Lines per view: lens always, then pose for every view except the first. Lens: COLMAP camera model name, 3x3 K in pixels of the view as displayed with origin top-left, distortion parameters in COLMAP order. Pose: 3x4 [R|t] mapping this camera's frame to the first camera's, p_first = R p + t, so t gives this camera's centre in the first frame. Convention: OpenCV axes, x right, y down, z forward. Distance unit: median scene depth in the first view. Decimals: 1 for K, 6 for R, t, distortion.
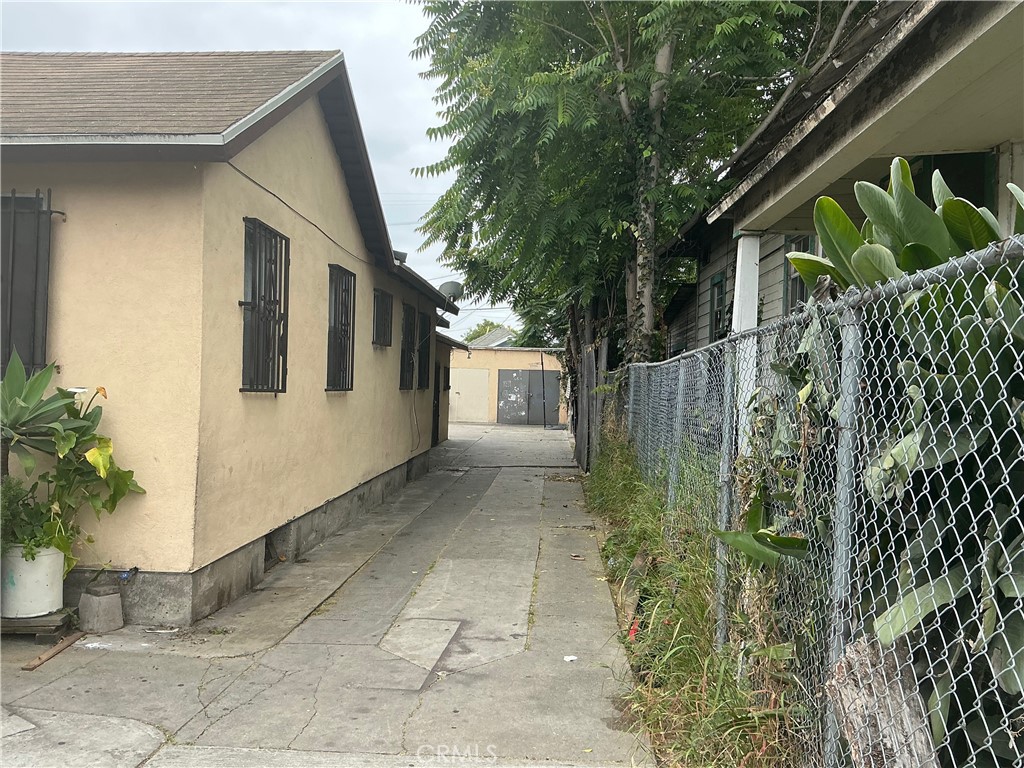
lens RADIAL K [[847.8, 0, 514.5], [0, 847.8, 384.1], [0, 0, 1]] dist [0.130339, -0.255472]
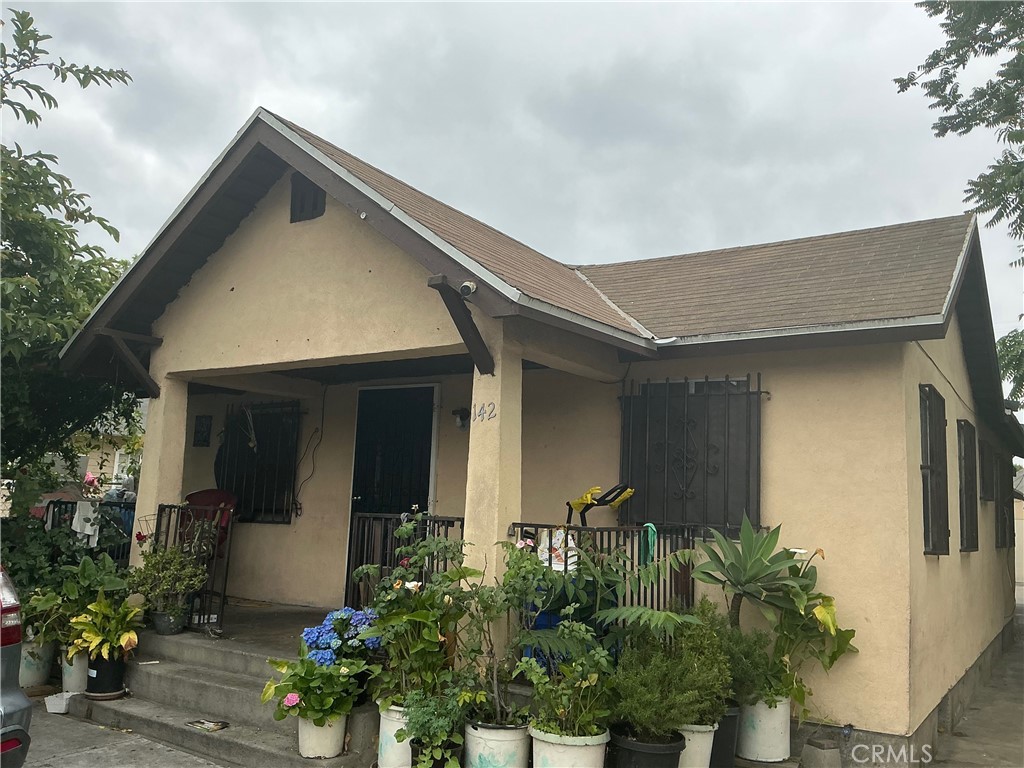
lens RADIAL K [[847.8, 0, 514.5], [0, 847.8, 384.1], [0, 0, 1]] dist [0.130339, -0.255472]
pose [[0.864905, -0.062397, -0.498042, -0.196271], [-0.020988, 0.986880, -0.160088, -0.014875], [0.501497, 0.148914, 0.852247, -0.121922]]
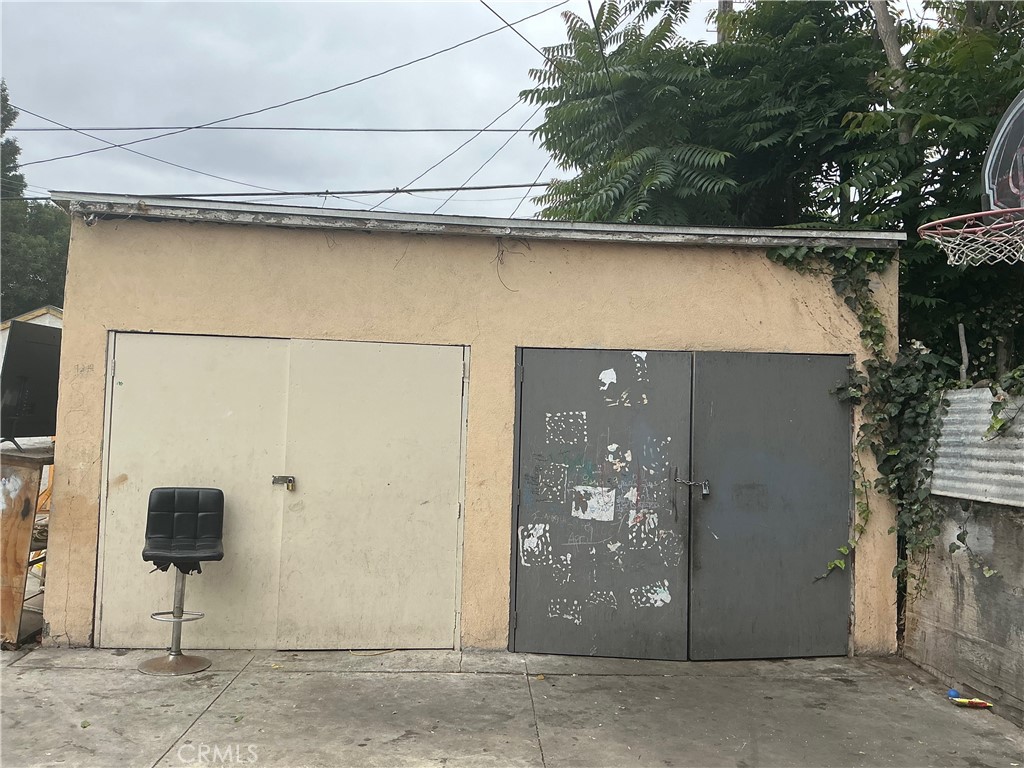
lens RADIAL K [[847.8, 0, 514.5], [0, 847.8, 384.1], [0, 0, 1]] dist [0.130339, -0.255472]
pose [[0.996745, 0.003918, 0.080523, -0.146971], [-0.000963, 0.999326, -0.036708, -0.013745], [-0.080612, 0.036511, 0.996077, 3.469085]]
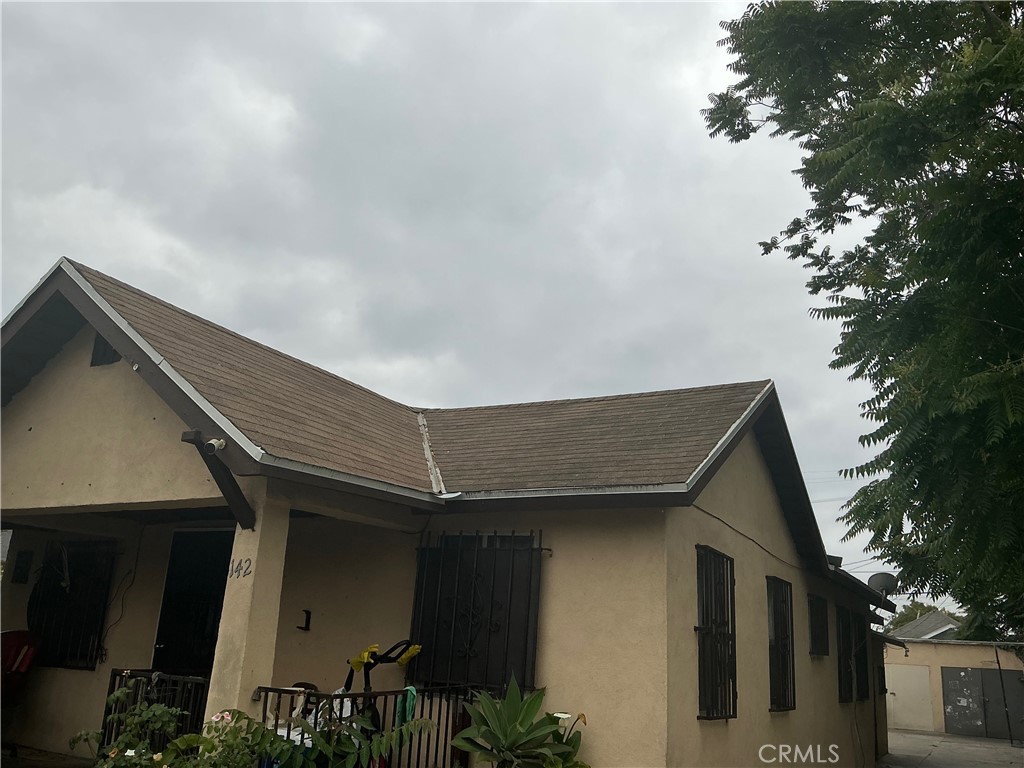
lens RADIAL K [[847.8, 0, 514.5], [0, 847.8, 384.1], [0, 0, 1]] dist [0.130339, -0.255472]
pose [[0.899177, -0.100015, -0.426002, -0.036744], [-0.037393, 0.952407, -0.302529, -0.047036], [0.435985, 0.287956, 0.852642, -0.069645]]
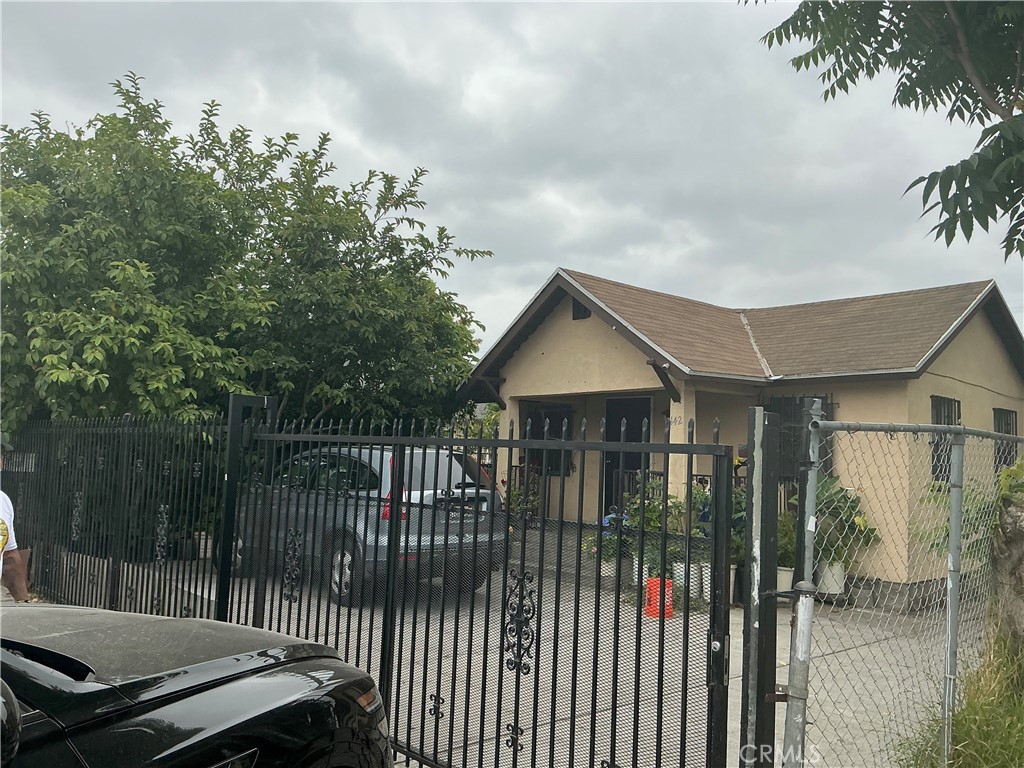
lens RADIAL K [[854.1, 0, 506.4], [0, 854.1, 385.8], [0, 0, 1]] dist [0.146515, -0.303517]
pose [[0.705606, -0.061214, -0.705955, 0.321545], [-0.018733, 0.994302, -0.104941, -0.003318], [0.708357, 0.087272, 0.700439, -0.849226]]
